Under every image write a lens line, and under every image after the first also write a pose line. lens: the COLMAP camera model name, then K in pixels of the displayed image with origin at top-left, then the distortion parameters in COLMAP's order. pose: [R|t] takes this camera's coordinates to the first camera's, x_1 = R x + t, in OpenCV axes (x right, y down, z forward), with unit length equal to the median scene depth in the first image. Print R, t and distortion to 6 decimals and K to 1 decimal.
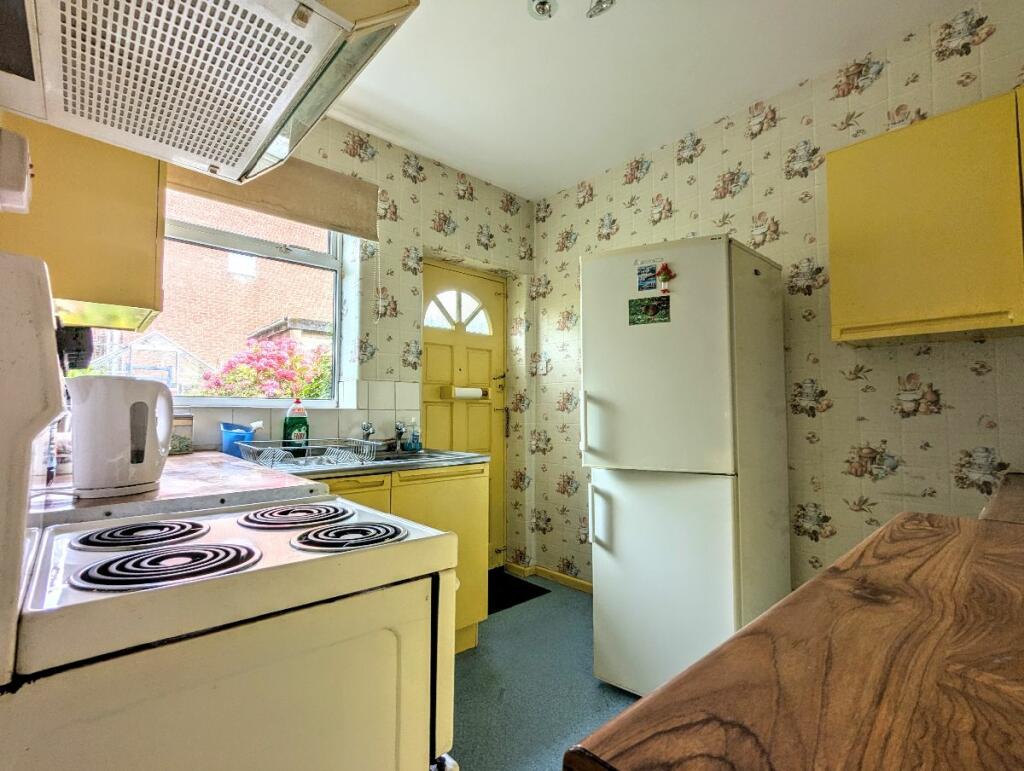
lens RADIAL K [[484.5, 0, 506.9], [0, 484.5, 388.3], [0, 0, 1]] dist [-0.003828, -0.000824]
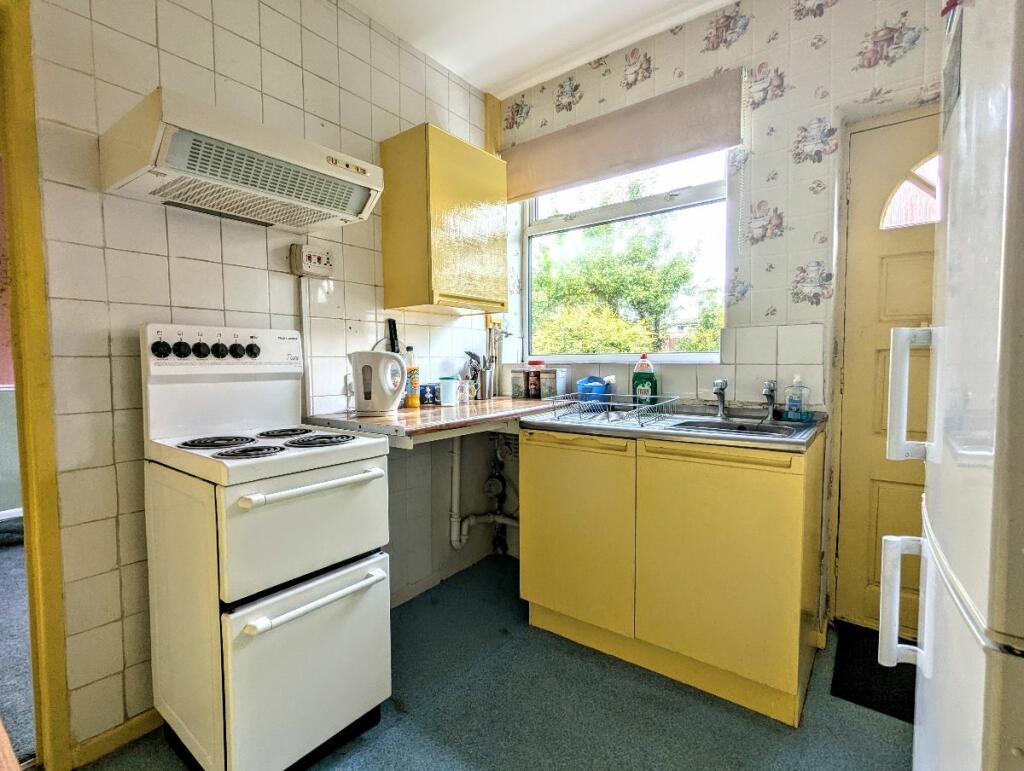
lens RADIAL K [[482.9, 0, 509.7], [0, 482.9, 388.7], [0, 0, 1]] dist [-0.000401, 0.000591]
pose [[0.188580, 0.054644, -0.980536, 0.439784], [0.055615, 0.996254, 0.066216, 0.010840], [0.980482, -0.067019, 0.184835, 0.485724]]
